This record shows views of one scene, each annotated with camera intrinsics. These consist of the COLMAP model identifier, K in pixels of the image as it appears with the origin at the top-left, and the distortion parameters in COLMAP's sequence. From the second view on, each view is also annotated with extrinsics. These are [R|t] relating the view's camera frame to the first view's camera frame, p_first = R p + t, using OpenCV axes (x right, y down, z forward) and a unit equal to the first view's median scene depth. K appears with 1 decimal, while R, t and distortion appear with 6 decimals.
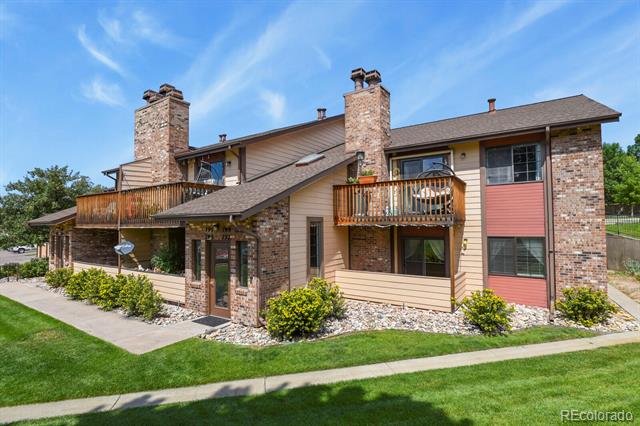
lens RADIAL K [[309.4, 0, 316.3], [0, 309.4, 215.6], [0, 0, 1]] dist [-0.009021, -0.002446]
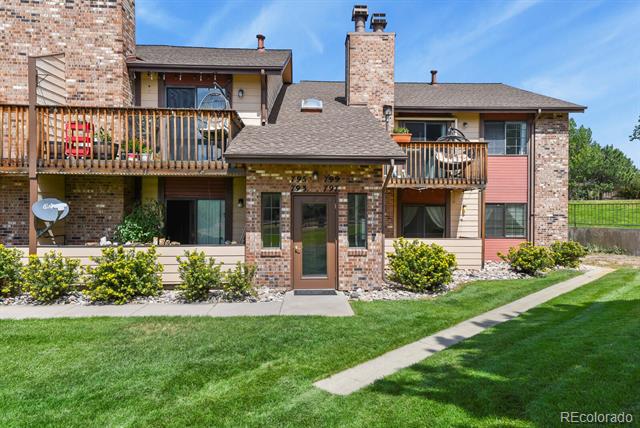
lens RADIAL K [[441.5, 0, 322.5], [0, 441.5, 217.5], [0, 0, 1]] dist [0.054924, 0.002949]
pose [[0.812984, 0.010752, 0.582186, -0.922193], [-0.030401, 0.999250, 0.023999, 0.111323], [-0.581491, -0.037210, 0.812701, 0.063302]]
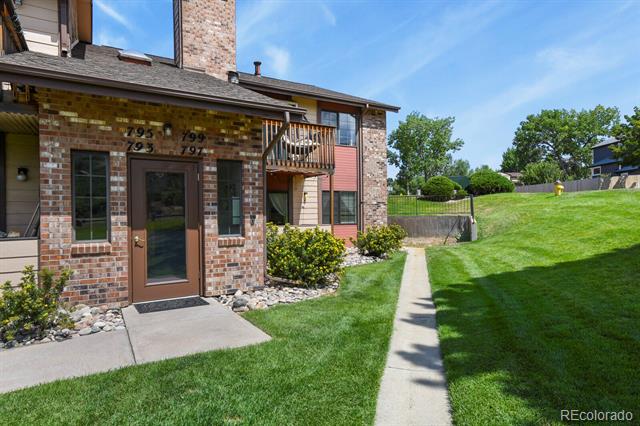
lens RADIAL K [[383.8, 0, 322.4], [0, 383.8, 216.7], [0, 0, 1]] dist [0.027558, -0.002916]
pose [[0.437603, 0.000124, 0.899168, -0.765394], [-0.023805, 0.999651, 0.011448, 0.164702], [-0.898853, -0.026415, 0.437453, 0.448697]]
